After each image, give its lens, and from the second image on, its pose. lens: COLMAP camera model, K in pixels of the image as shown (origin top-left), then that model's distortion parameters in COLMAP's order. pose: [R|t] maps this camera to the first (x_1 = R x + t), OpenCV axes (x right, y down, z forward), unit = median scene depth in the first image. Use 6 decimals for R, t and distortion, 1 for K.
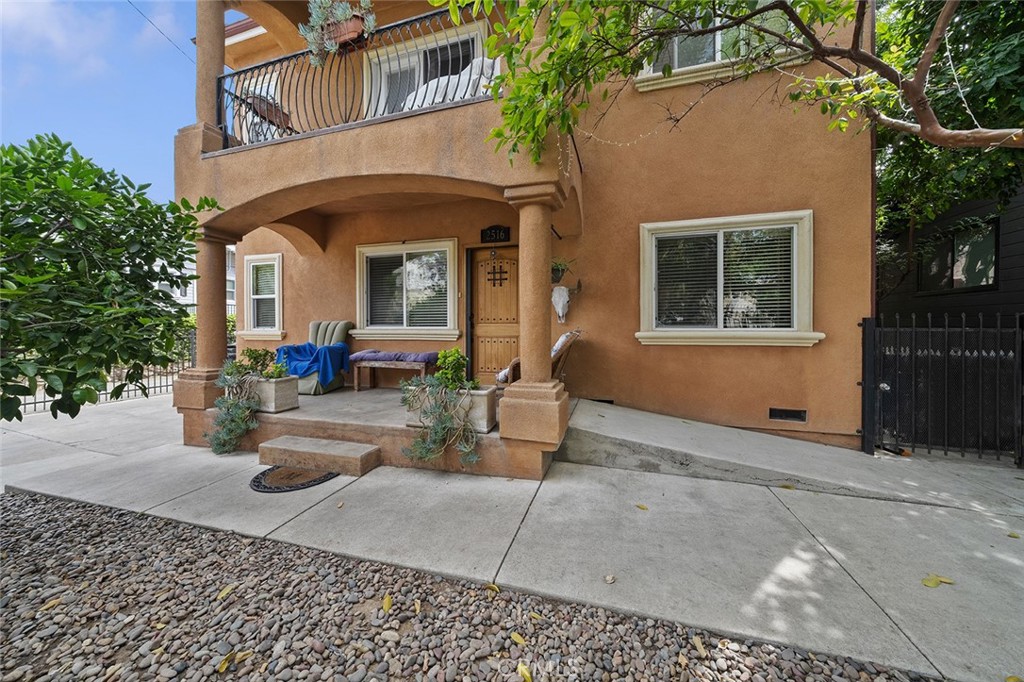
lens RADIAL K [[357.7, 0, 513.8], [0, 357.7, 332.7], [0, 0, 1]] dist [-0.004425, 0.000025]
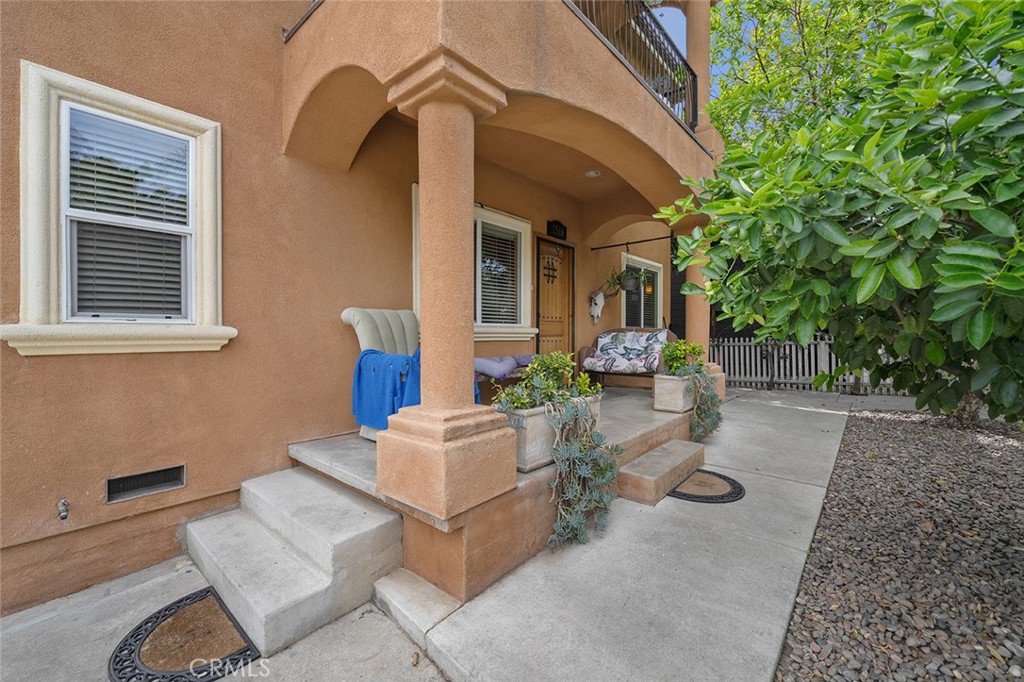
lens RADIAL K [[421.4, 0, 514.2], [0, 421.4, 336.7], [0, 0, 1]] dist [0.000938, 0.000351]
pose [[0.408266, -0.006914, 0.912837, -1.123997], [0.007227, 0.999964, 0.004342, 0.009687], [-0.912834, 0.004825, 0.408301, 0.624066]]
